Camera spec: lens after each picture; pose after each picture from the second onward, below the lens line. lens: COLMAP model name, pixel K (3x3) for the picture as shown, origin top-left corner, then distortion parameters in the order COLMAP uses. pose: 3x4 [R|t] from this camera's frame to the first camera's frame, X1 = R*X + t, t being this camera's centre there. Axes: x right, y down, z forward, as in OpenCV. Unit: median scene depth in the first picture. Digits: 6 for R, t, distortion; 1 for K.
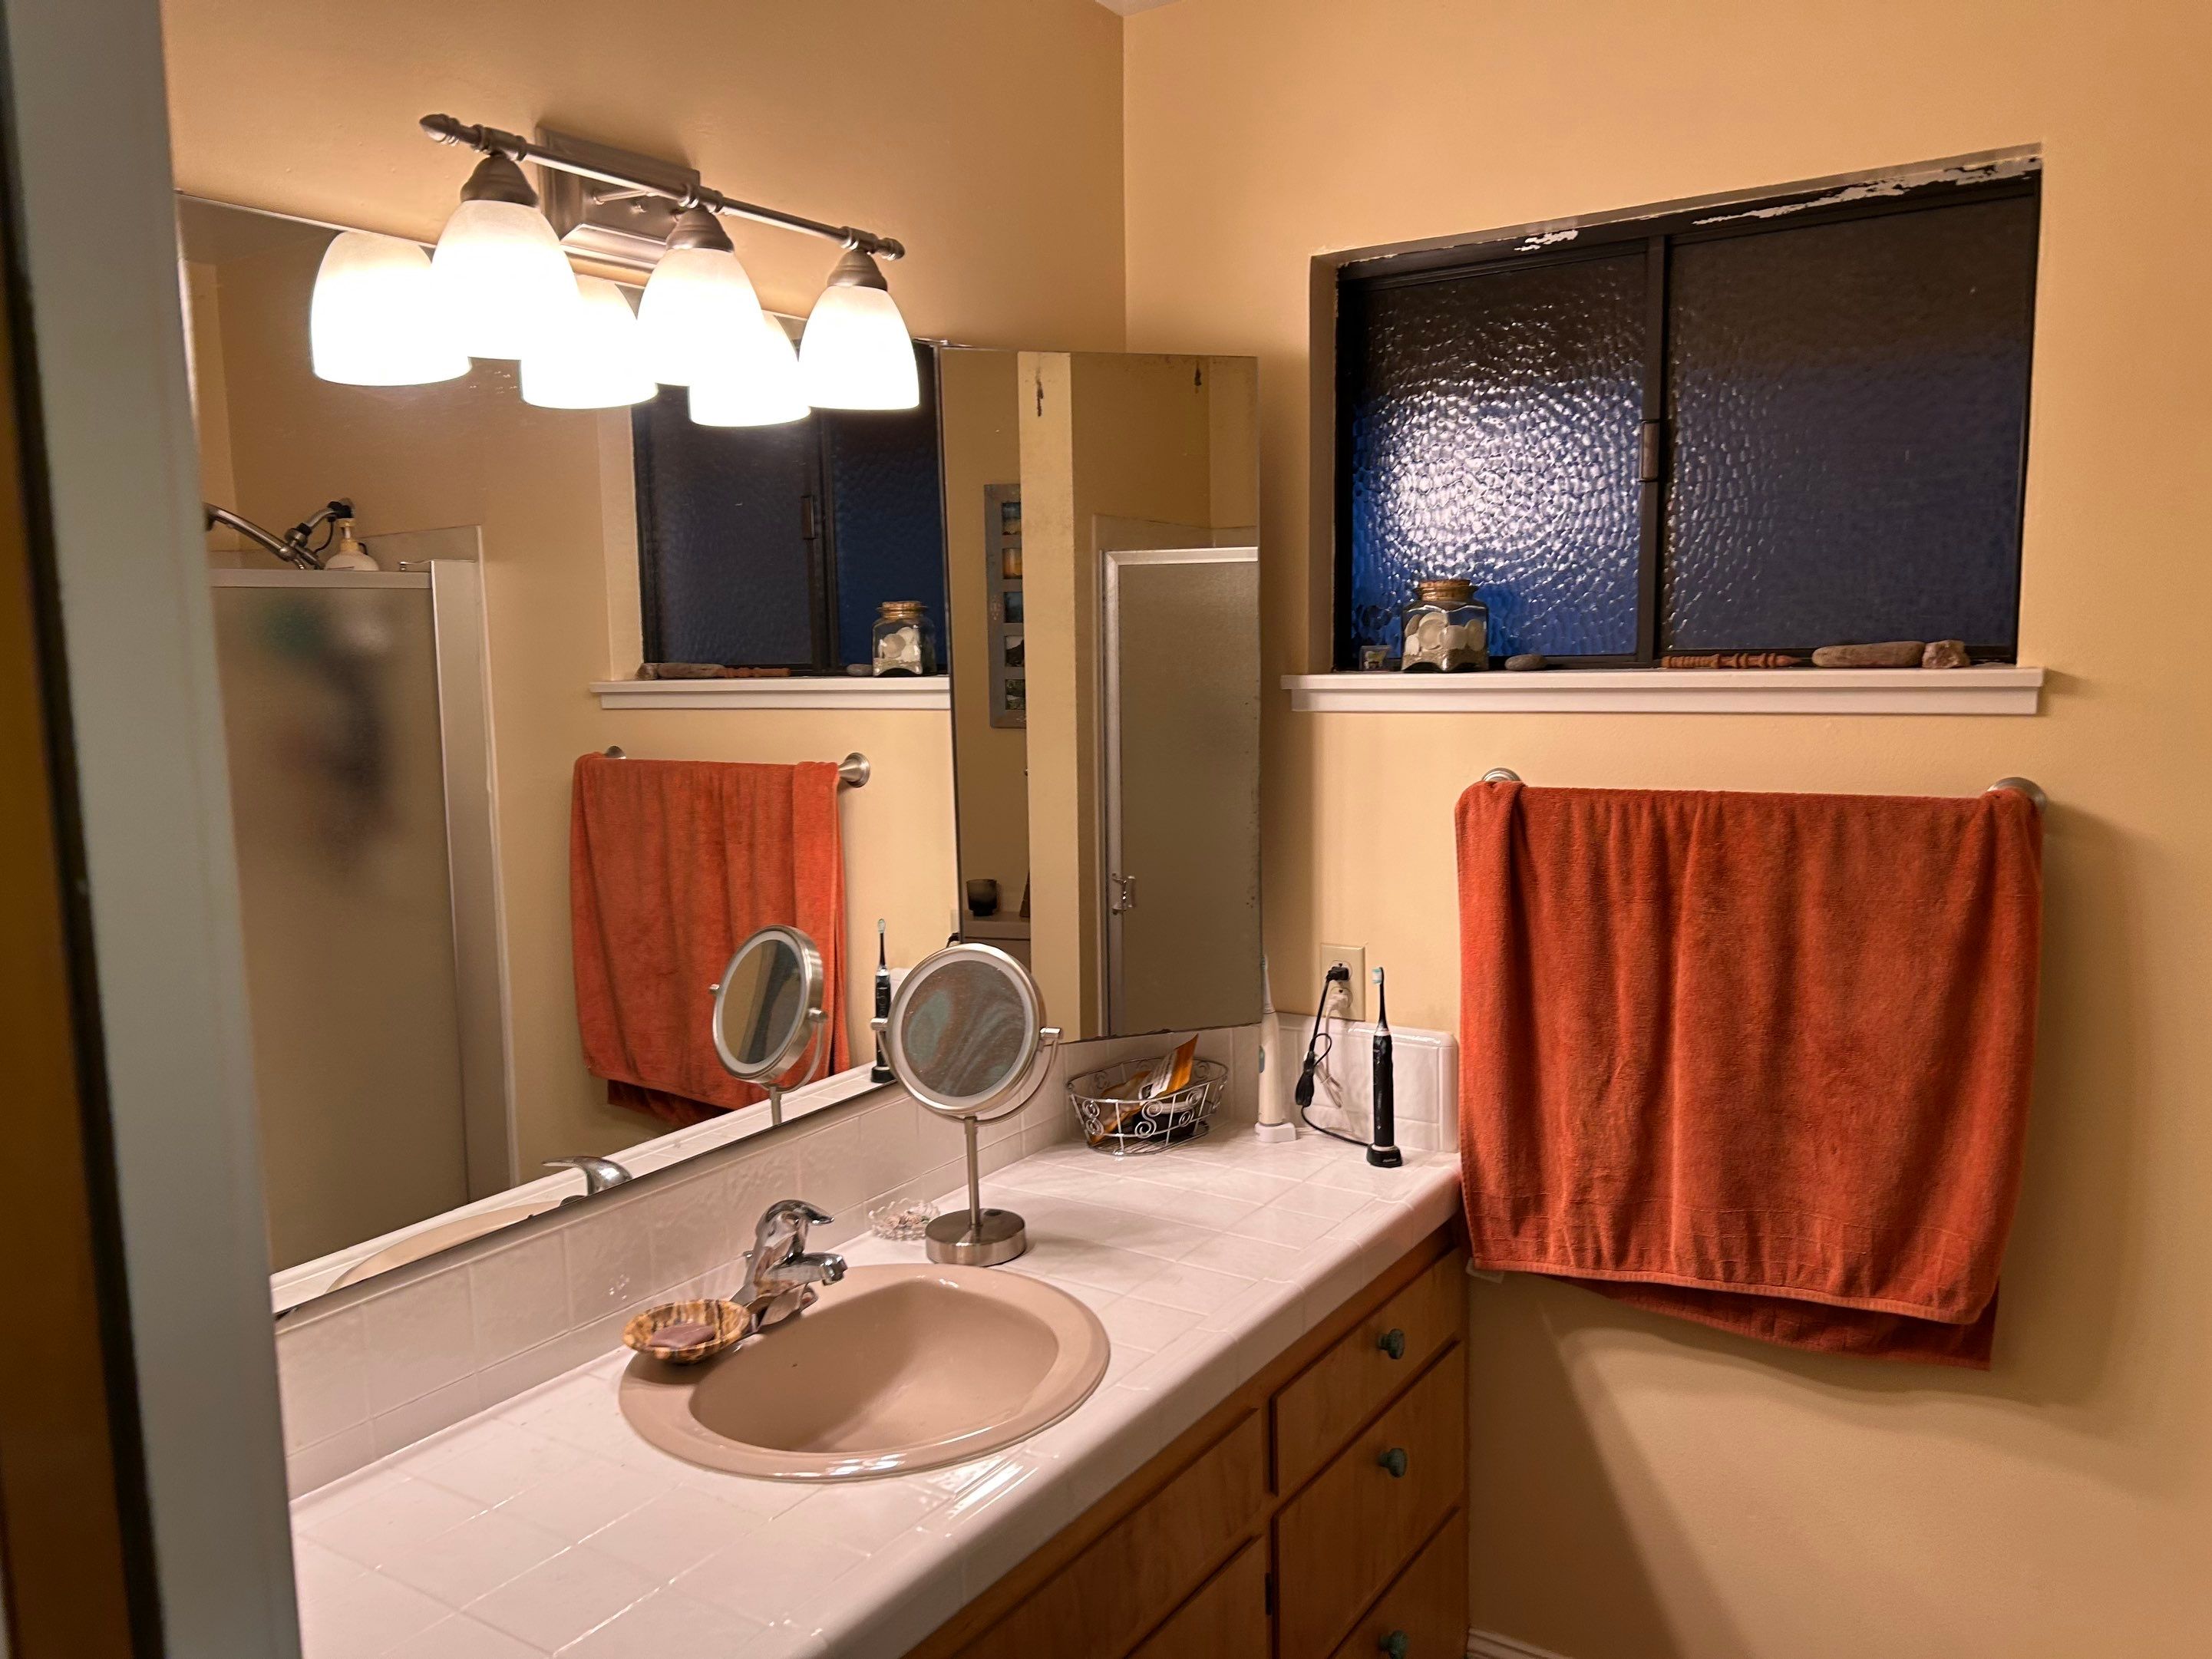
lens RADIAL K [[1661.7, 0, 1117.9], [0, 1661.7, 846.1], [0, 0, 1]] dist [0.037058, -0.050368]
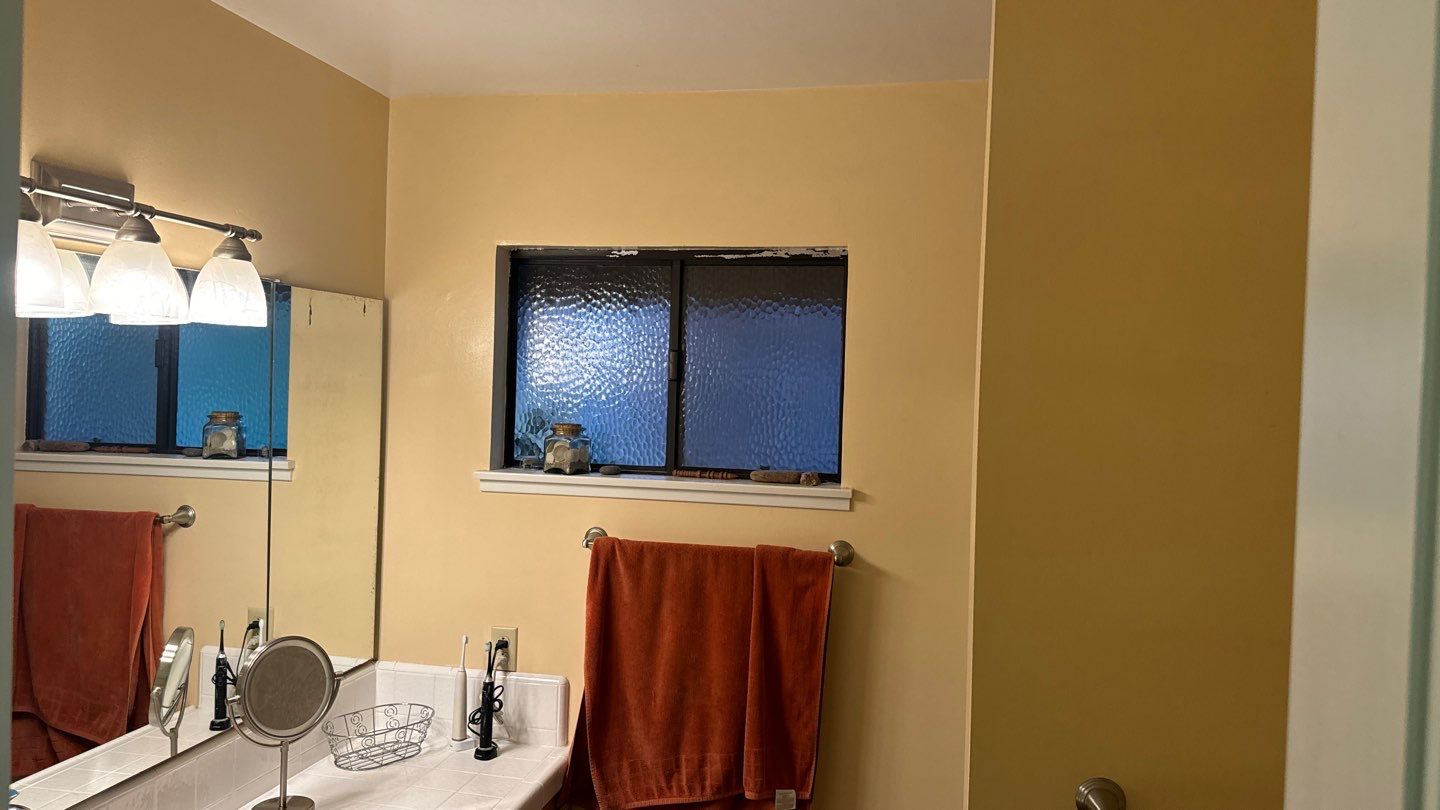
lens RADIAL K [[1010.1, 0, 717.1], [0, 1010.1, 395.4], [0, 0, 1]] dist [0.075209, -0.103909]
pose [[0.933872, 0.042702, 0.355050, -0.053488], [-0.001031, 0.993163, -0.116735, -0.067674], [-0.357607, 0.108650, 0.927530, -0.115823]]
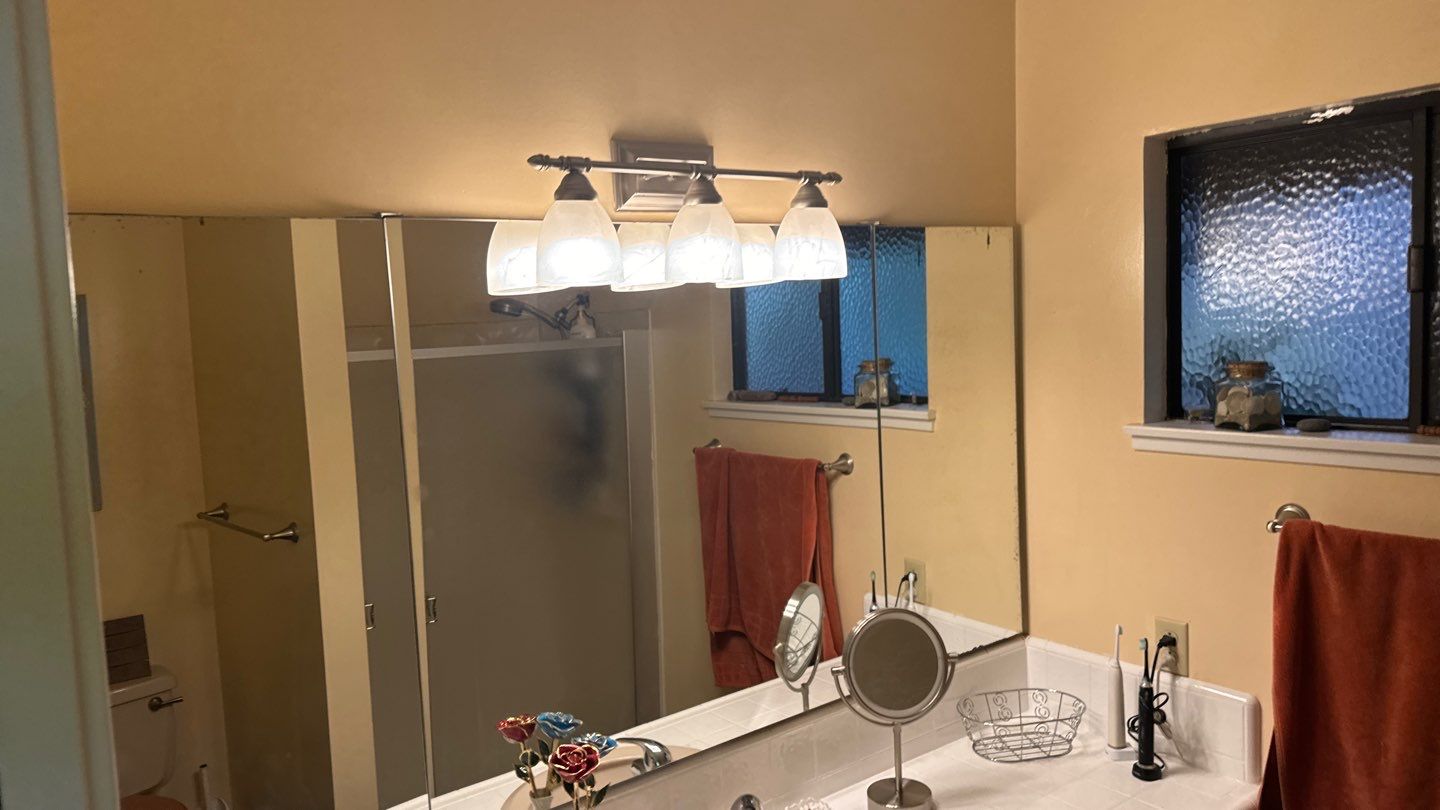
lens RADIAL K [[1010.1, 0, 726.0], [0, 1010.1, 403.7], [0, 0, 1]] dist [0.075209, -0.103909]
pose [[0.938027, 0.002622, -0.346551, 0.094658], [-0.011771, 0.999636, -0.024296, -0.112022], [0.346361, 0.026869, 0.937716, 0.069211]]
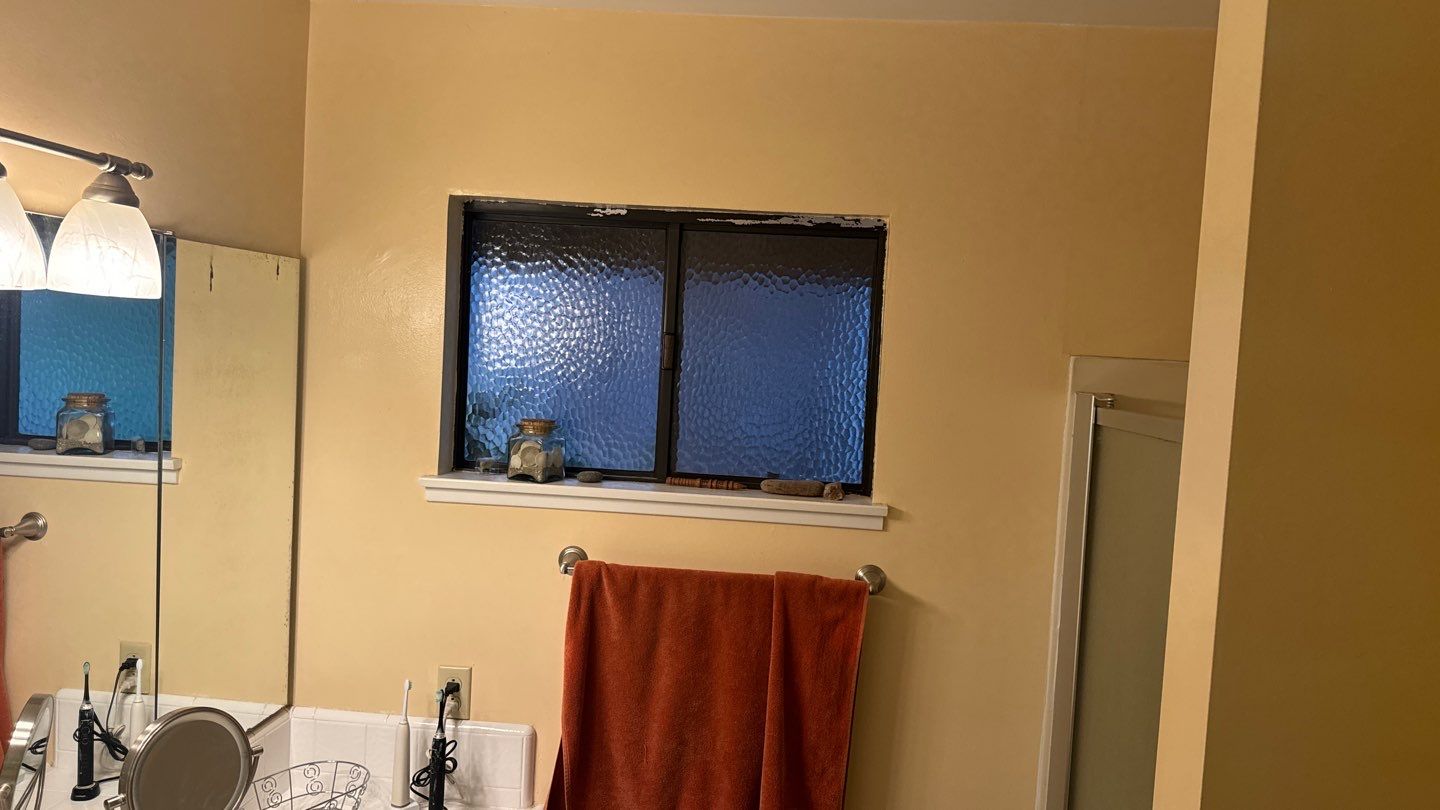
lens RADIAL K [[1010.1, 0, 727.5], [0, 1010.1, 402.4], [0, 0, 1]] dist [0.075209, -0.103909]
pose [[0.878233, 0.040806, 0.476488, -0.100687], [-0.009504, 0.997645, -0.067920, -0.127582], [-0.478138, 0.055121, 0.876553, 0.120548]]
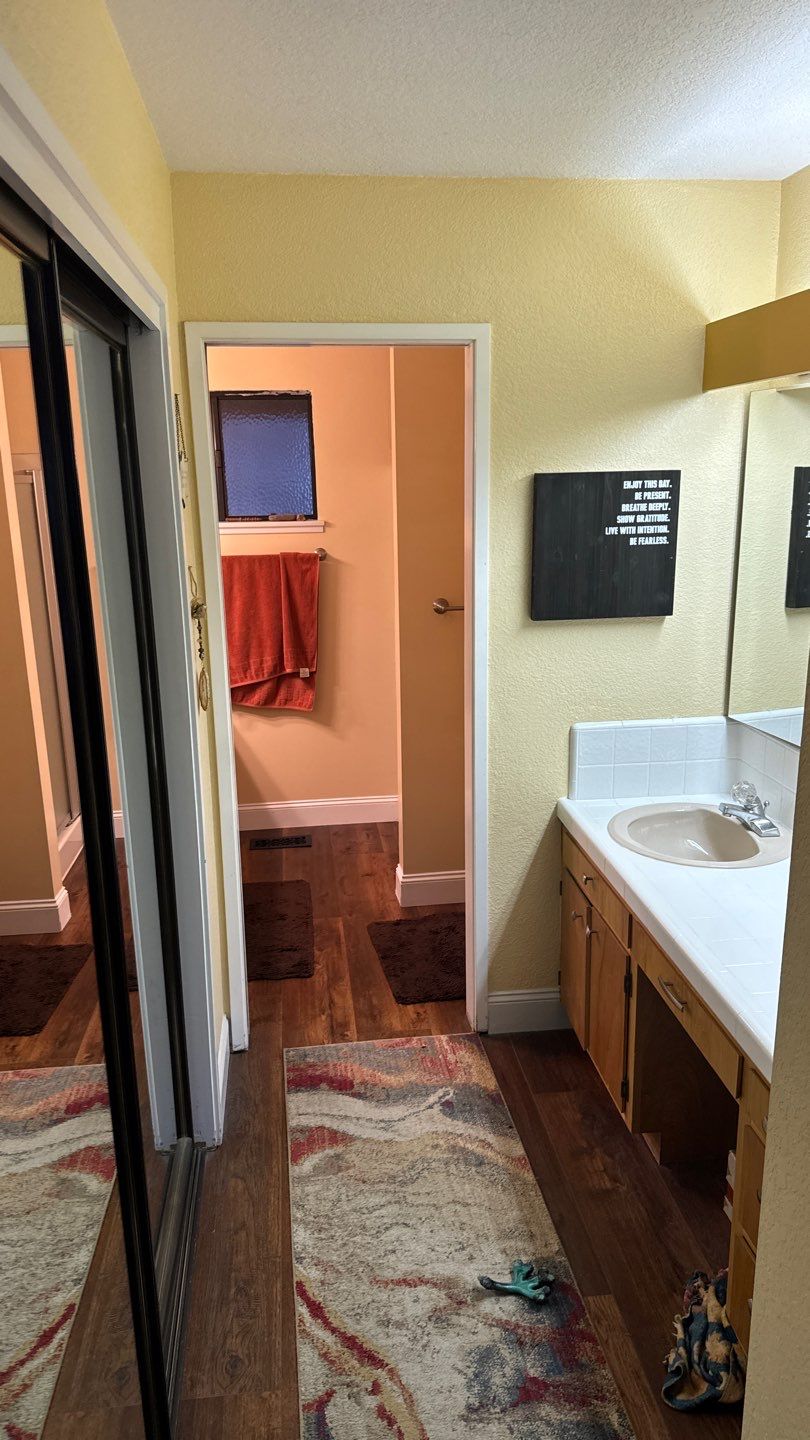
lens RADIAL K [[1010.1, 0, 393.8], [0, 1010.1, 721.8], [0, 0, 1]] dist [0.075209, -0.103909]
pose [[0.778912, -0.149116, 0.609147, -0.831740], [0.086829, 0.987608, 0.130733, 0.066858], [-0.621093, -0.048938, 0.782208, -0.996261]]
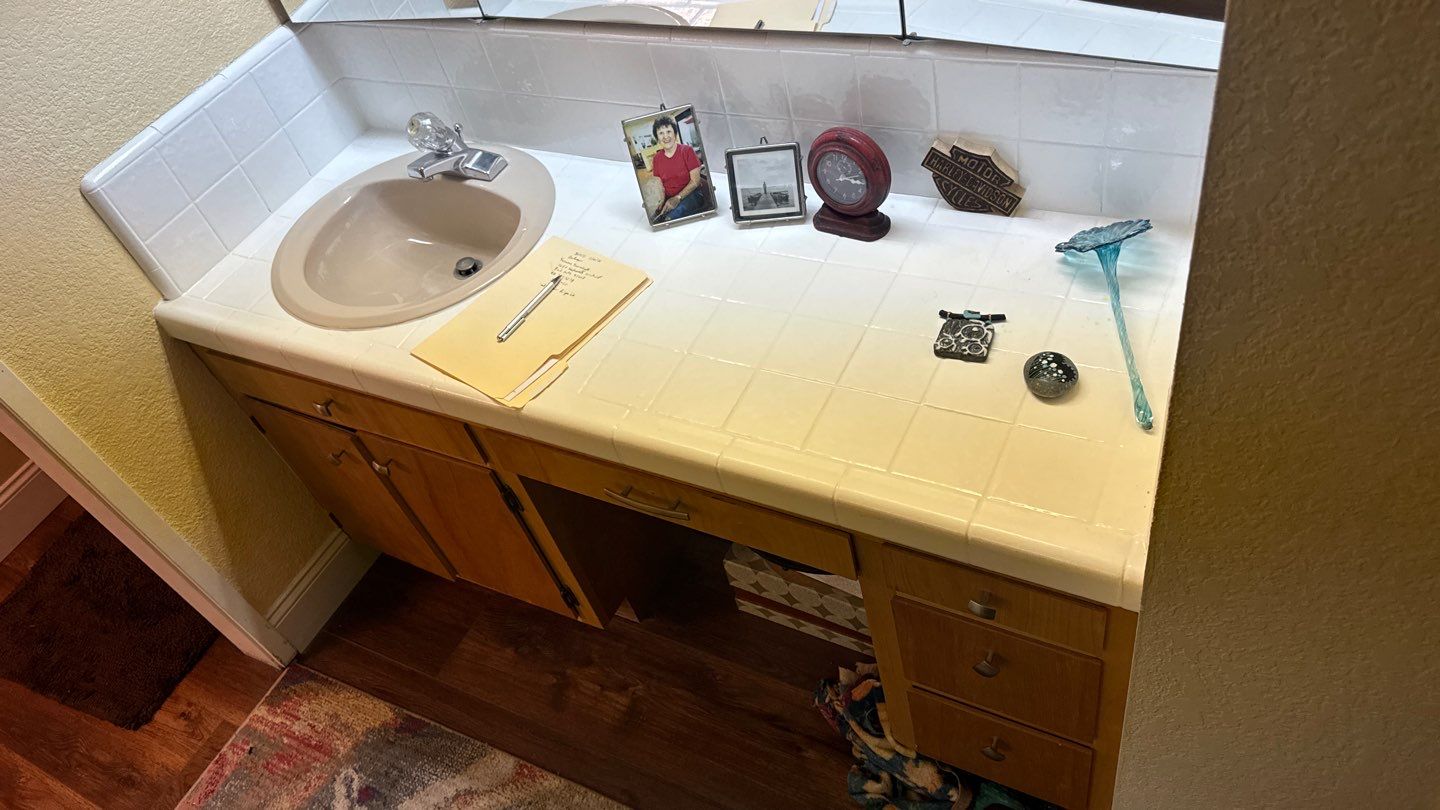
lens RADIAL K [[1010.1, 0, 730.5], [0, 1010.1, 409.3], [0, 0, 1]] dist [0.075209, -0.103909]
pose [[-0.094842, -0.700687, 0.707137, -0.441525], [0.329658, 0.648154, 0.686456, 0.032565], [-0.939324, 0.298218, 0.169515, -0.549082]]
